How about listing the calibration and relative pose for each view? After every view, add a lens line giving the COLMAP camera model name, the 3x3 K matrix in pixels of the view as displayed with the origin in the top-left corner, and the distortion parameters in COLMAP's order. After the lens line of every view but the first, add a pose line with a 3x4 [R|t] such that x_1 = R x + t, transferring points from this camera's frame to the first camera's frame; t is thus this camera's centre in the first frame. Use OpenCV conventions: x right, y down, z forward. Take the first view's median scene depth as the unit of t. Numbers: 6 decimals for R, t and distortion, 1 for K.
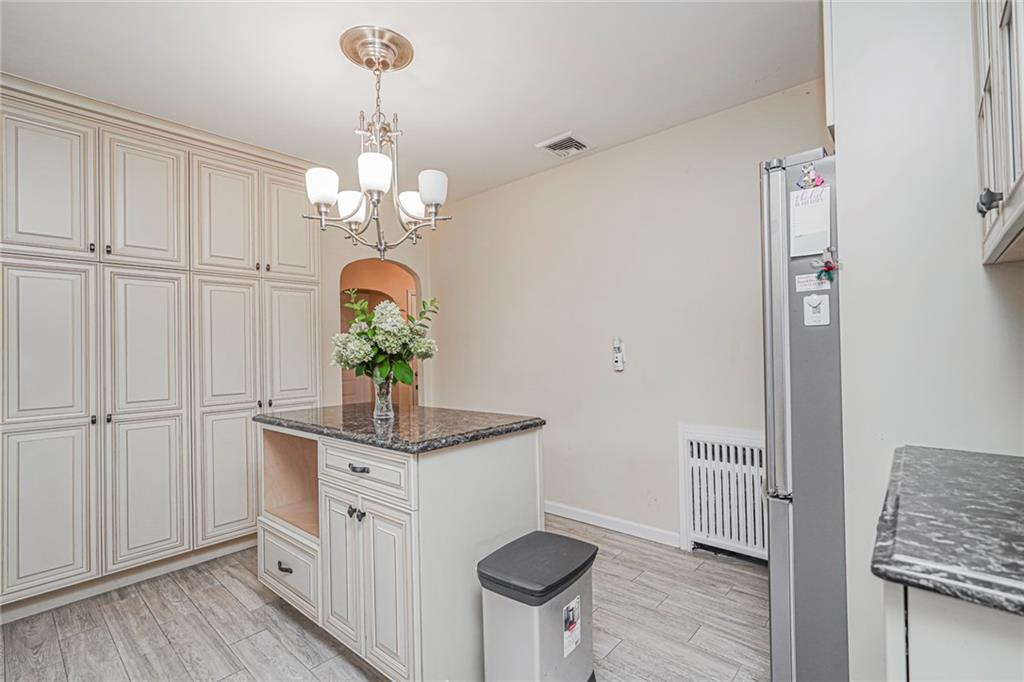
lens RADIAL K [[465.5, 0, 513.5], [0, 465.5, 344.0], [0, 0, 1]] dist [-0.014125, 0.007266]
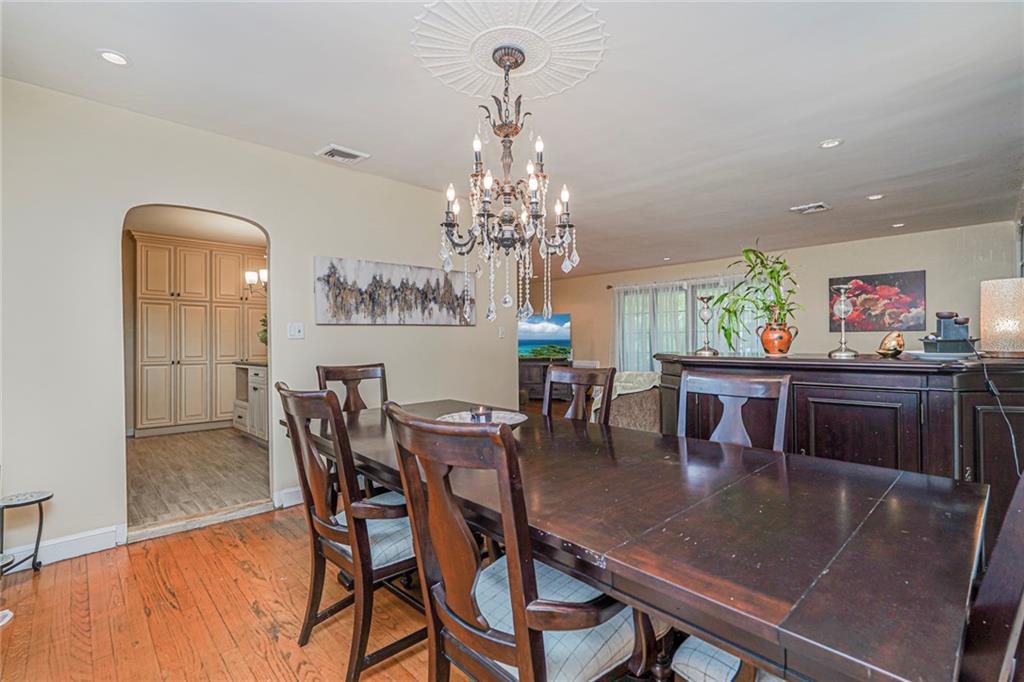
lens RADIAL K [[465.5, 0, 515.4], [0, 465.5, 341.7], [0, 0, 1]] dist [-0.014125, 0.007266]
pose [[0.997210, 0.015814, -0.072949, 1.324466], [-0.014974, 0.999815, 0.012045, -0.011002], [0.073126, -0.010919, 0.997263, -1.606837]]
